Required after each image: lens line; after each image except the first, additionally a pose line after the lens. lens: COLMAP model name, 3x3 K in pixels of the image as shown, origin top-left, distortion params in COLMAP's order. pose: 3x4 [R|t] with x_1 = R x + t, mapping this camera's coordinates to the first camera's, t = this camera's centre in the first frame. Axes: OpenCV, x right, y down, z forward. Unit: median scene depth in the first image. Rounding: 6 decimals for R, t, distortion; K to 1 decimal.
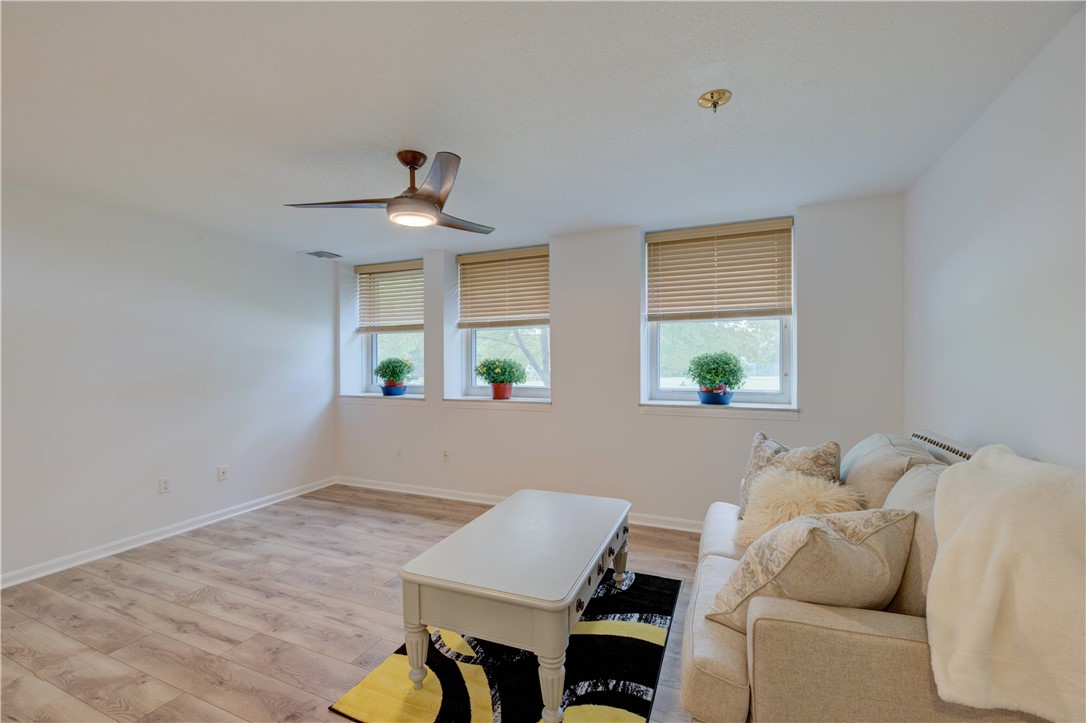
lens RADIAL K [[446.0, 0, 560.0], [0, 446.0, 367.2], [0, 0, 1]] dist [-0.001275, -0.002691]
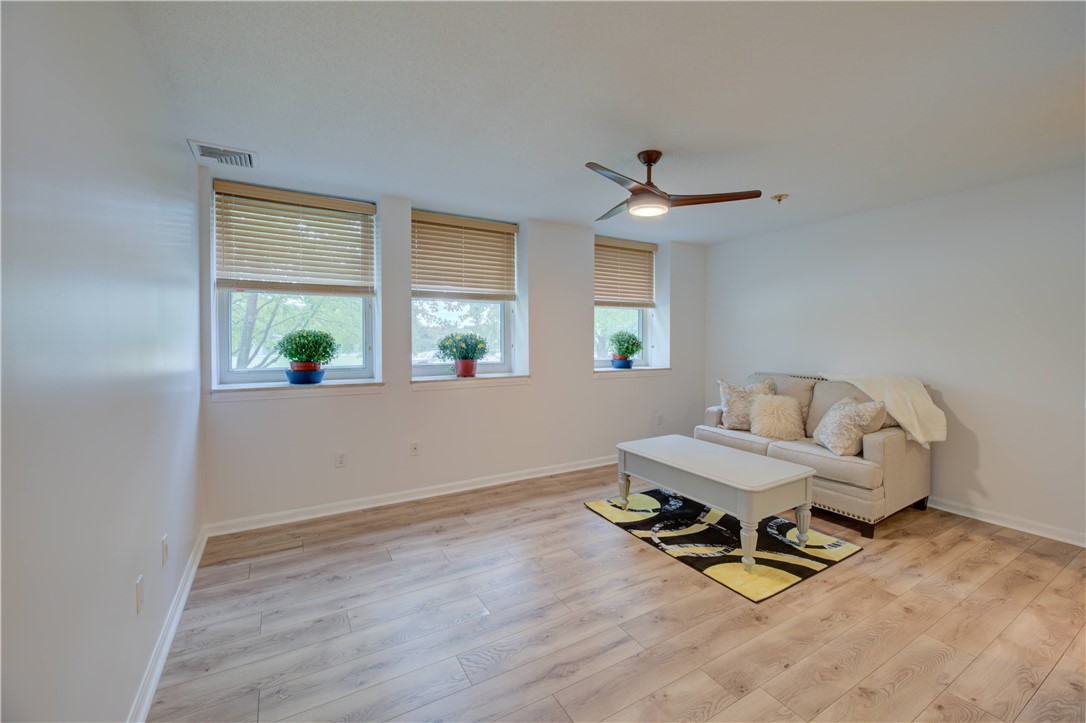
lens RADIAL K [[446.0, 0, 567.5], [0, 446.0, 354.7], [0, 0, 1]] dist [-0.001275, -0.002691]
pose [[0.590793, -0.026594, 0.806385, -0.816101], [0.005915, 0.999573, 0.028632, -0.000935], [-0.806801, -0.012146, 0.590698, 0.295660]]
